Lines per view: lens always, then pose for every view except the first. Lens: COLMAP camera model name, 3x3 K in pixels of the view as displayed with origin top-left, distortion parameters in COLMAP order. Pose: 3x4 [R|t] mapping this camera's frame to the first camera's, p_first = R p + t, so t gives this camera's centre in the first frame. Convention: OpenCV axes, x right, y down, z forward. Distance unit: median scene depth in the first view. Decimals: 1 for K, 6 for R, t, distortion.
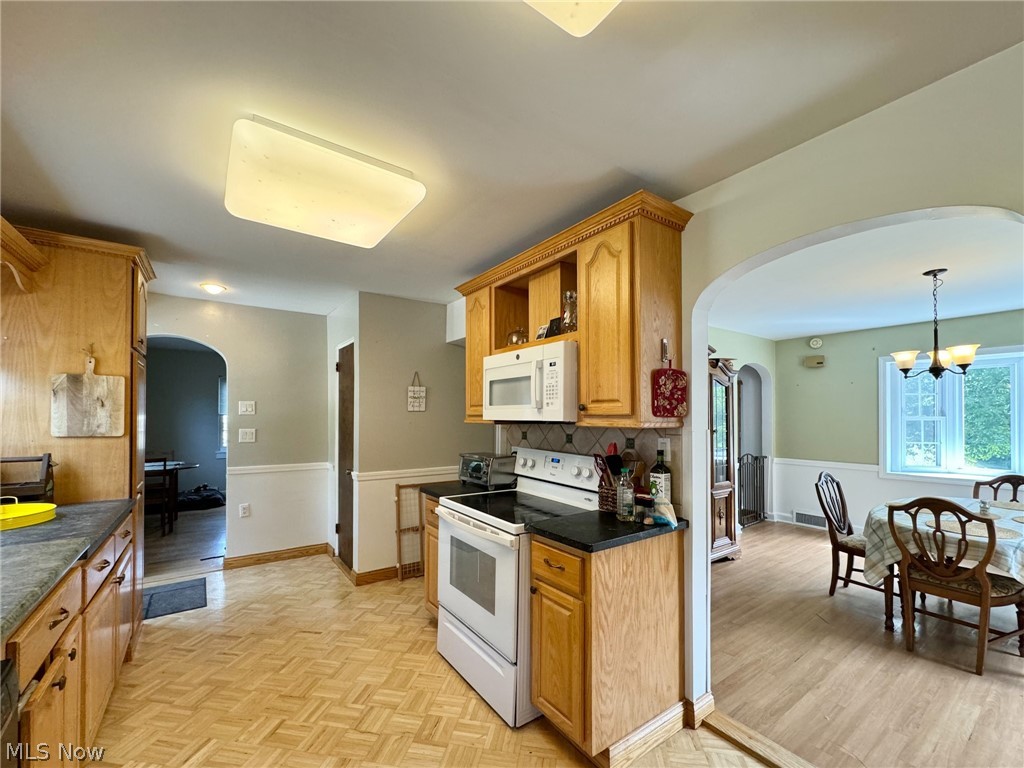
lens RADIAL K [[434.2, 0, 510.4], [0, 434.2, 411.9], [0, 0, 1]] dist [-0.005092, -0.000838]
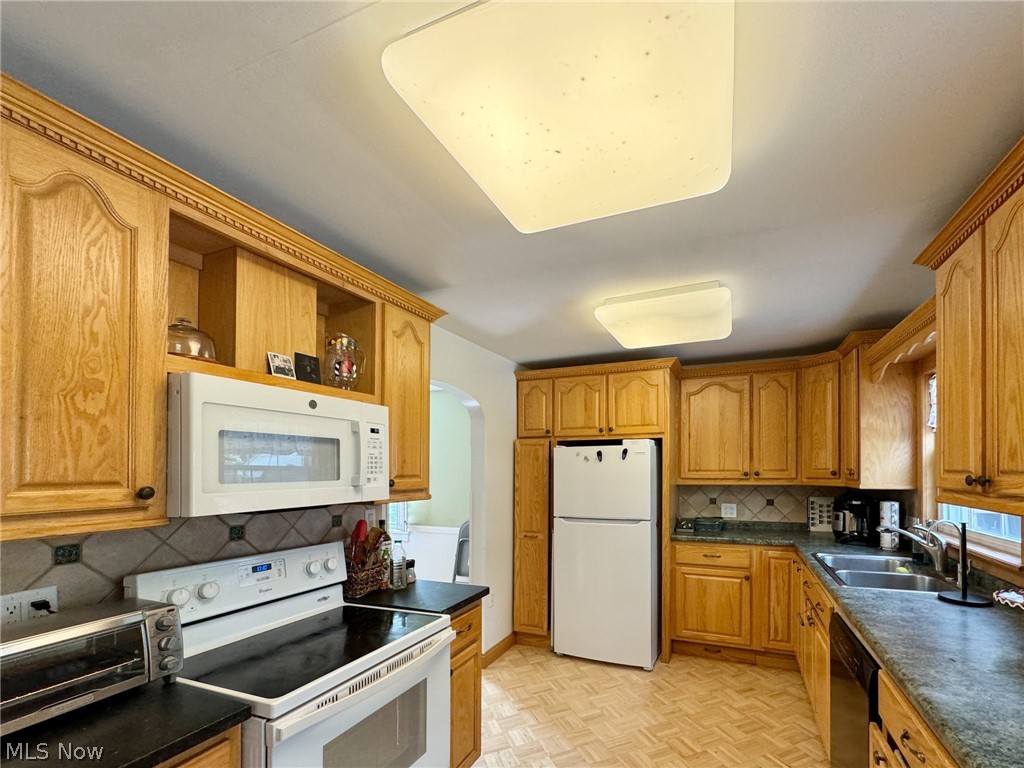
lens RADIAL K [[465.4, 0, 537.1], [0, 465.4, 466.3], [0, 0, 1]] dist [0.001034, -0.000018]
pose [[-0.527613, 0.002401, 0.849482, -0.782468], [-0.006889, 0.999951, -0.007104, -0.038327], [-0.849457, -0.009600, -0.527570, 1.168742]]
